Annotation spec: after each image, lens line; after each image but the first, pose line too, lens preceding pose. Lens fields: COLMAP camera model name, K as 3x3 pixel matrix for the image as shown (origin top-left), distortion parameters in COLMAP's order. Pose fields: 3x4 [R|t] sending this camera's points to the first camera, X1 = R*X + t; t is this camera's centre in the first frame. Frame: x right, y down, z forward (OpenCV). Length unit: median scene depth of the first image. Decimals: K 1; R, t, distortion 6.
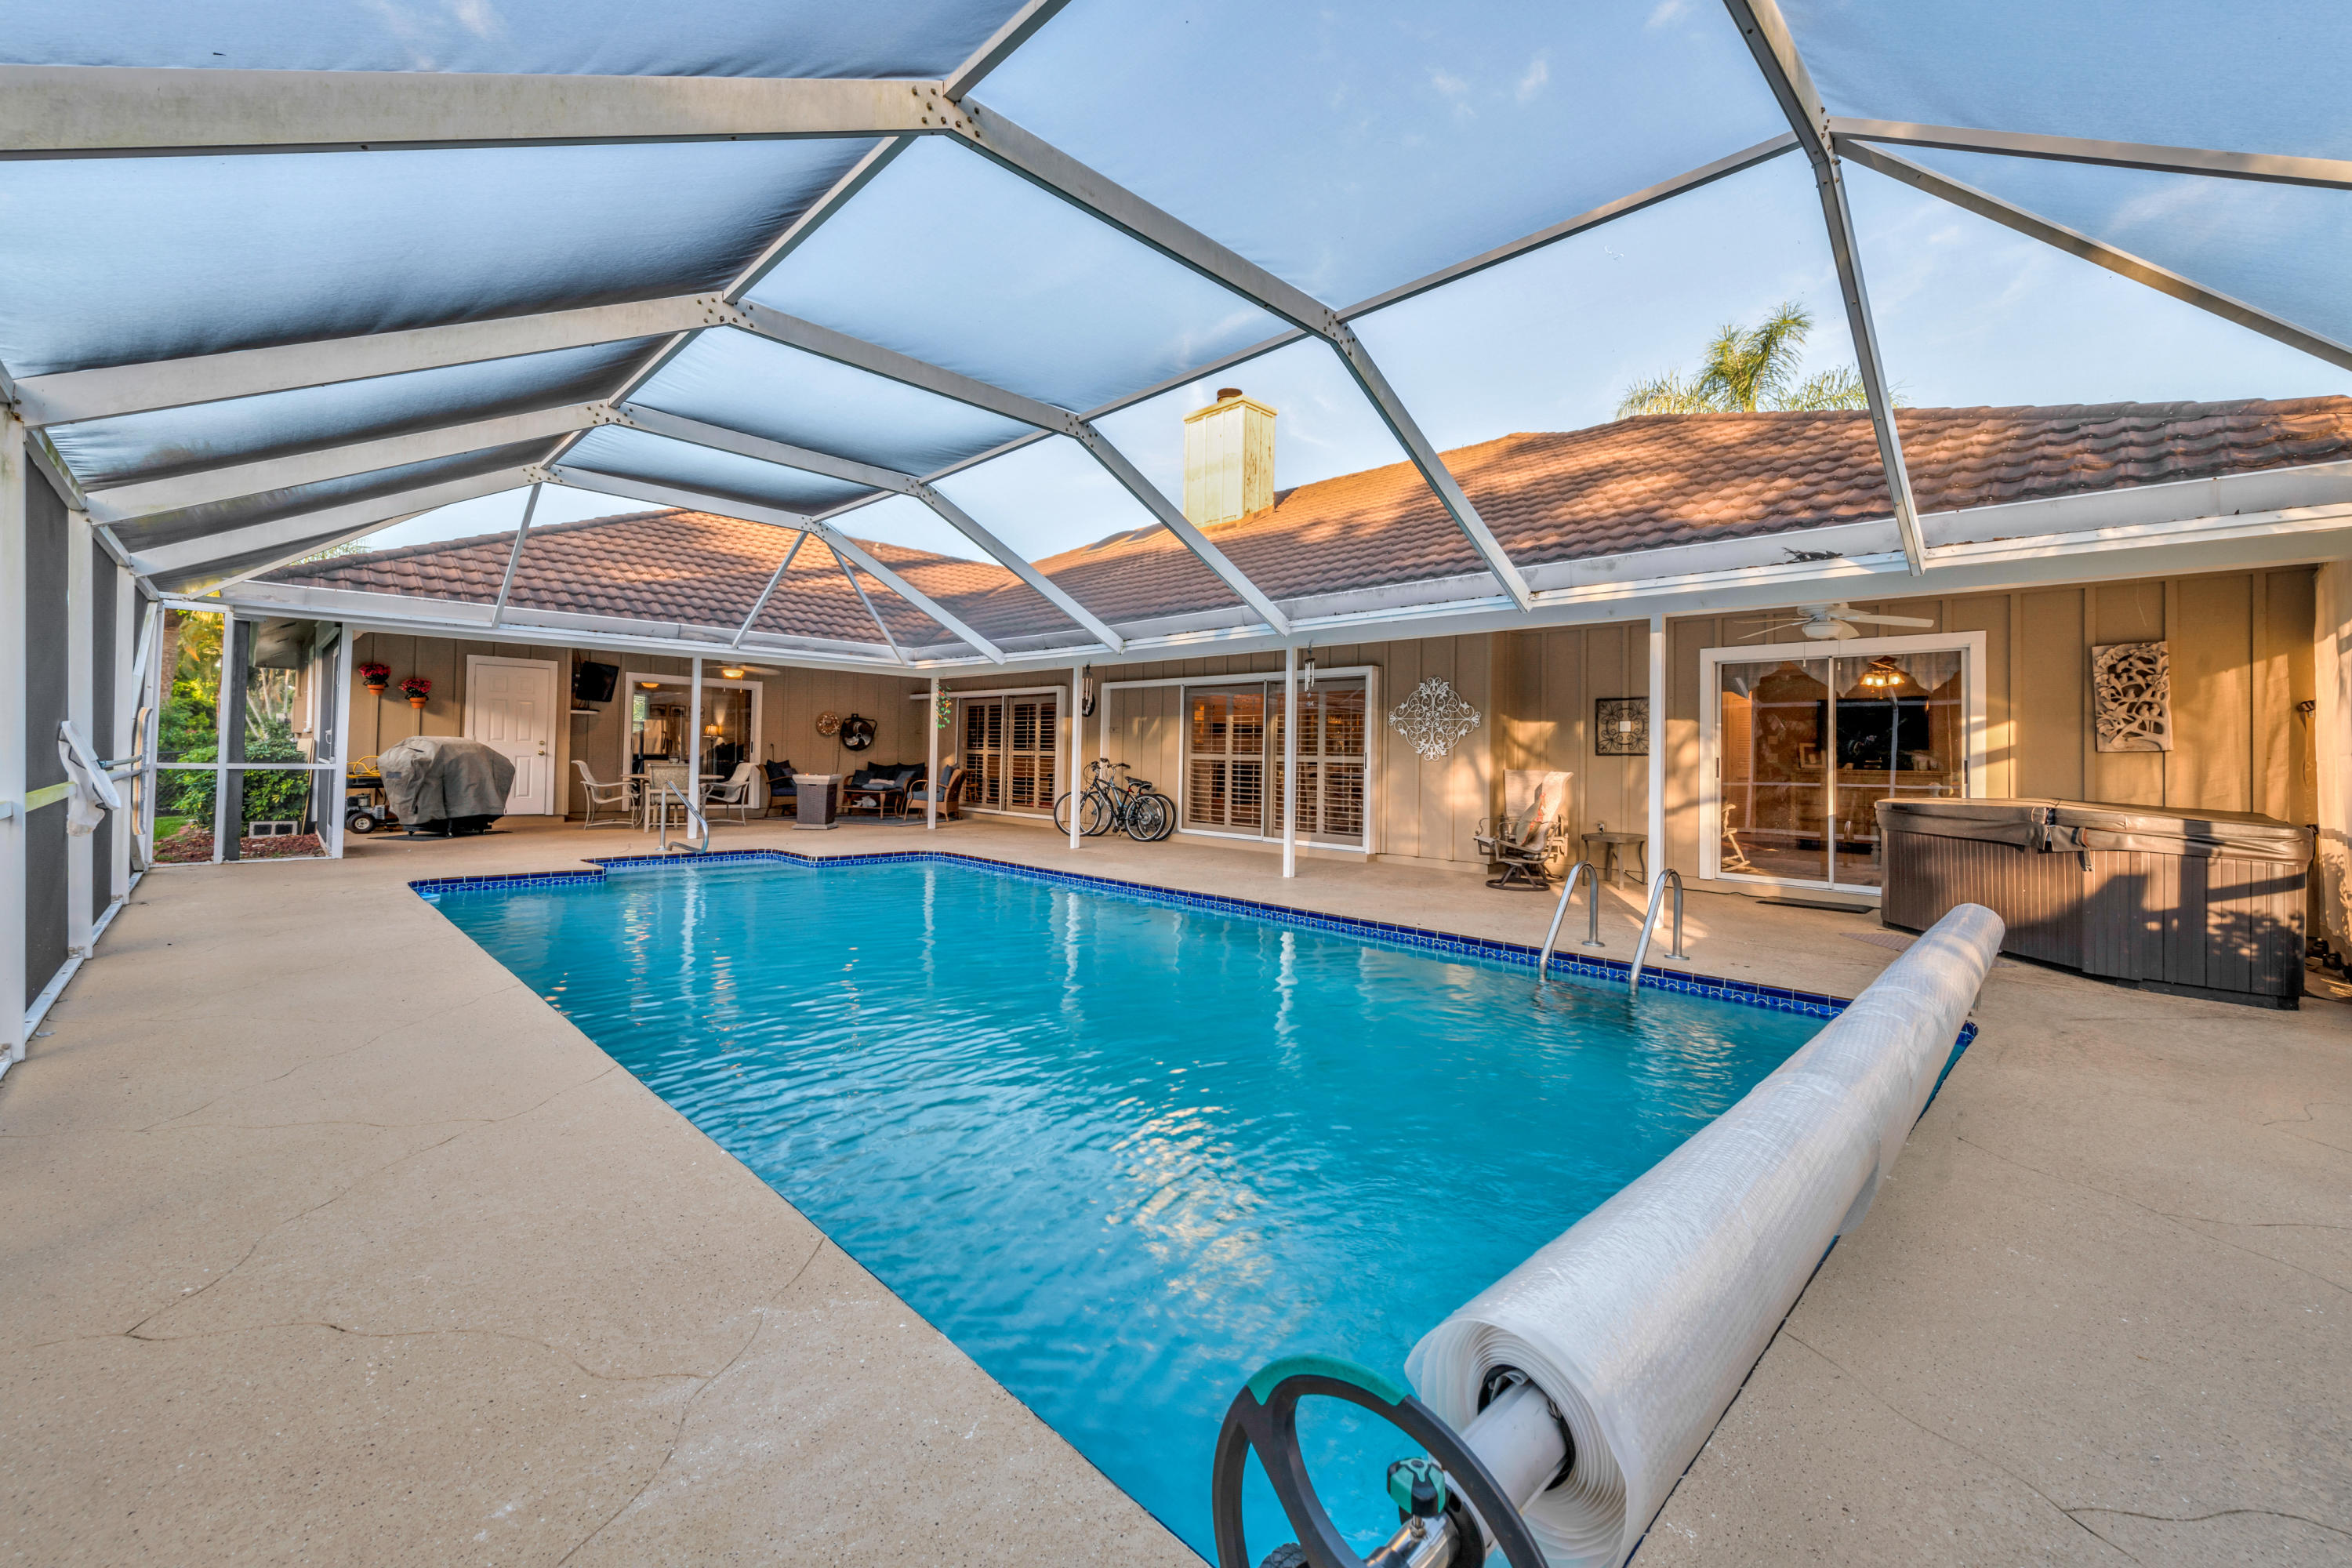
lens RADIAL K [[964.4, 0, 1198.1], [0, 964.4, 752.4], [0, 0, 1]] dist [0.001969, 0.000162]
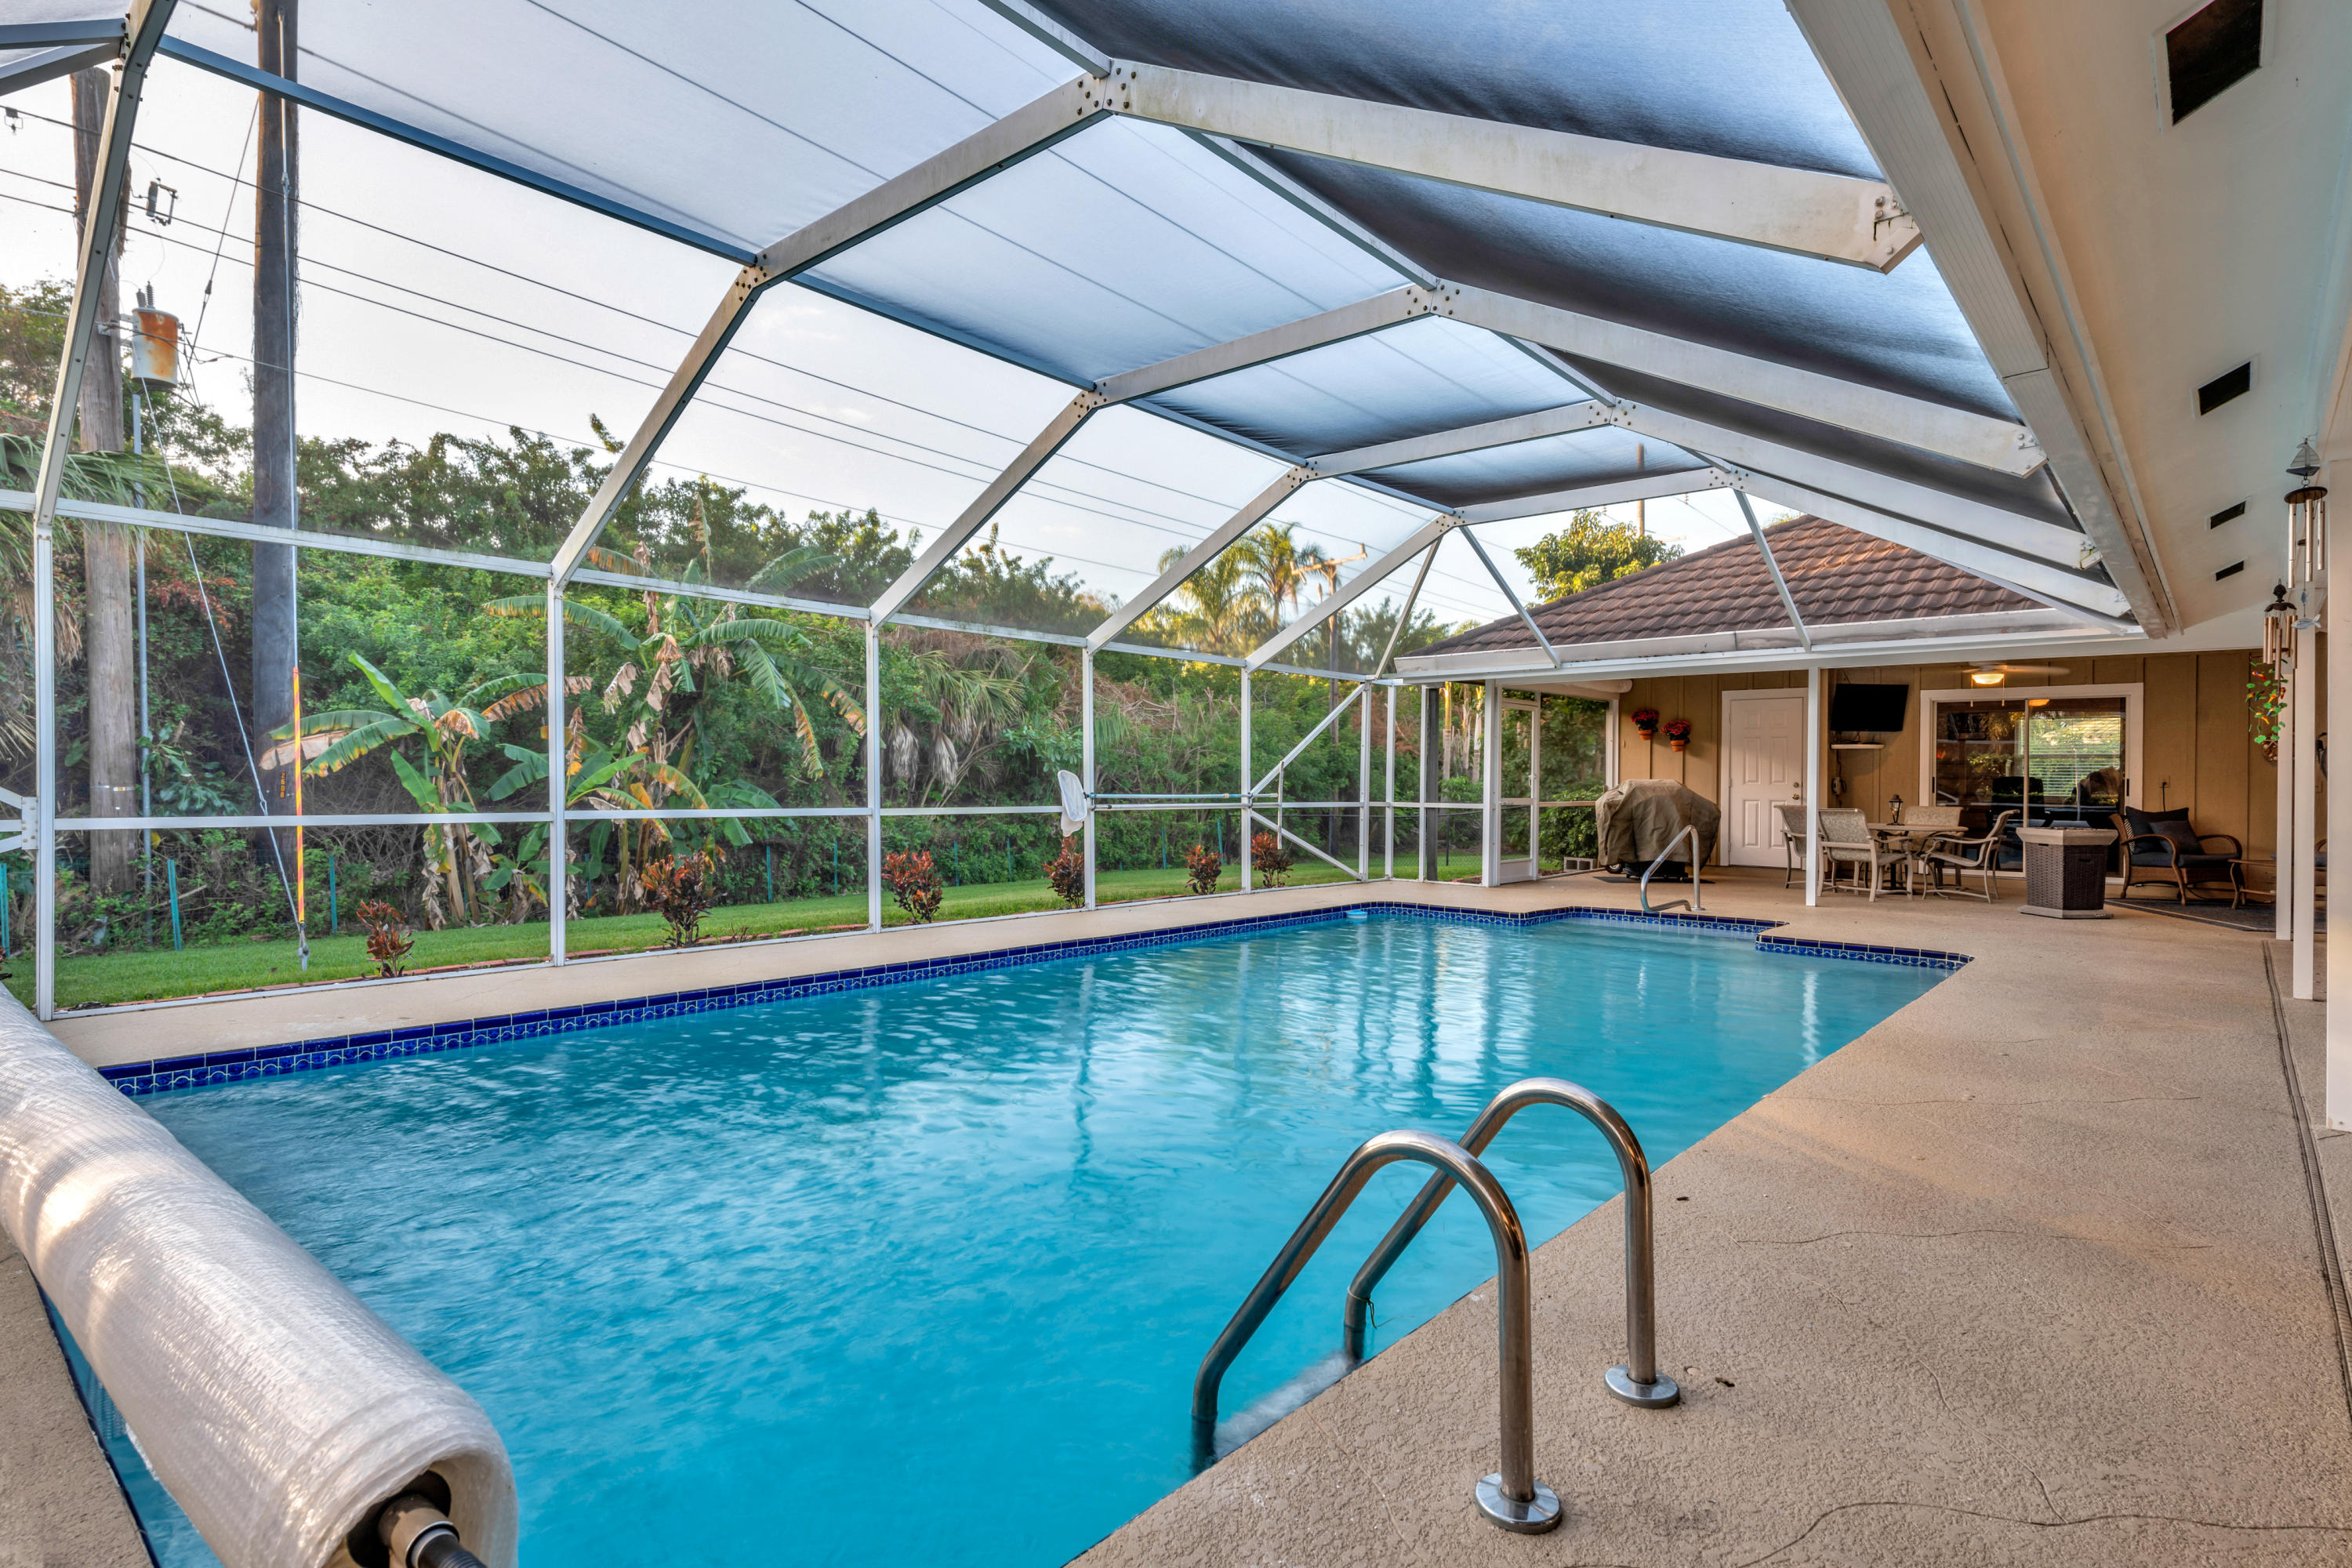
lens RADIAL K [[1196.7, 0, 1176.0], [0, 1196.7, 784.0], [0, 0, 1]] dist [0.001872, 0.000204]
pose [[0.048102, -0.017341, -0.998692, 0.380636], [0.002983, 0.999847, -0.017217, 0.006818], [0.998838, -0.002151, 0.048147, 0.428483]]
